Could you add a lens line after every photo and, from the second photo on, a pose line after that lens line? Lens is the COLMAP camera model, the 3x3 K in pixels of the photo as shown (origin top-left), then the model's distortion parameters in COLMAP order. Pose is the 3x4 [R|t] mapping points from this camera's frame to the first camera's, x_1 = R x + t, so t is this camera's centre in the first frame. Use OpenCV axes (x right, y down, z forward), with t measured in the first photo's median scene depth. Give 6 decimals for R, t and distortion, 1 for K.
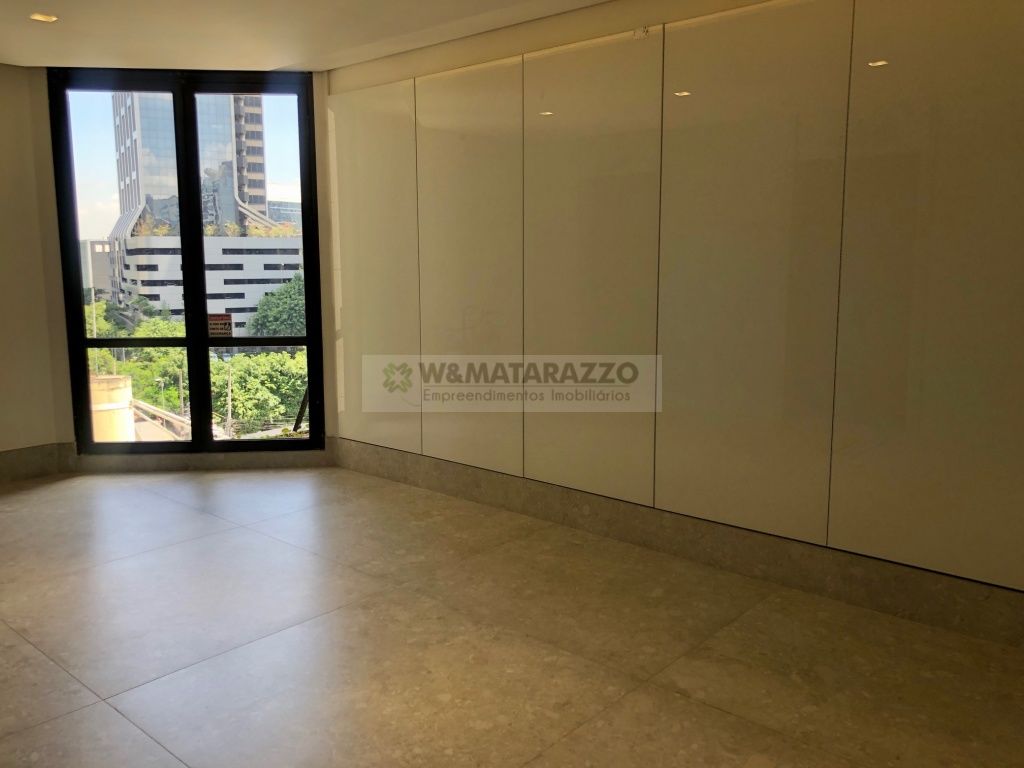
lens RADIAL K [[860.9, 0, 512.2], [0, 860.9, 383.3], [0, 0, 1]] dist [0.010201, -0.013890]
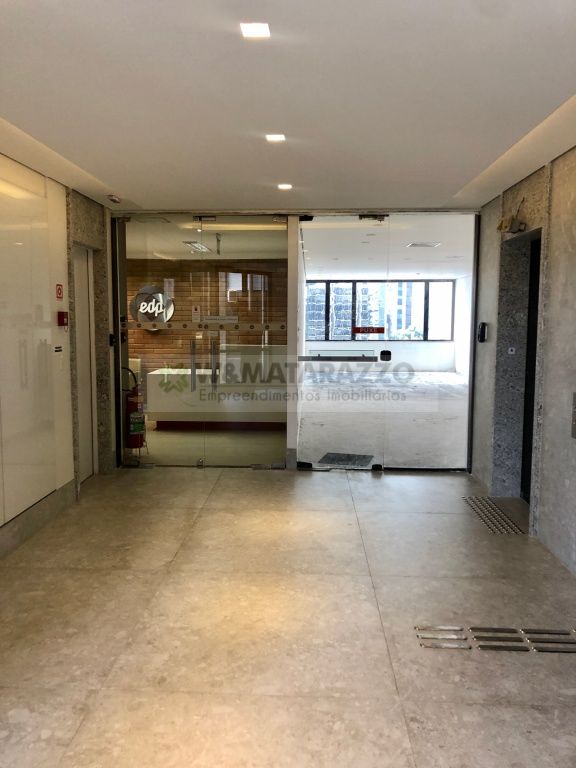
lens RADIAL K [[645.6, 0, 287.3], [0, 645.6, 383.9], [0, 0, 1]] dist [0.010201, -0.013890]
pose [[-0.642863, -0.082559, 0.761519, -0.926715], [0.110282, 0.973841, 0.198676, -0.259087], [-0.758001, 0.211703, -0.616941, 1.420797]]
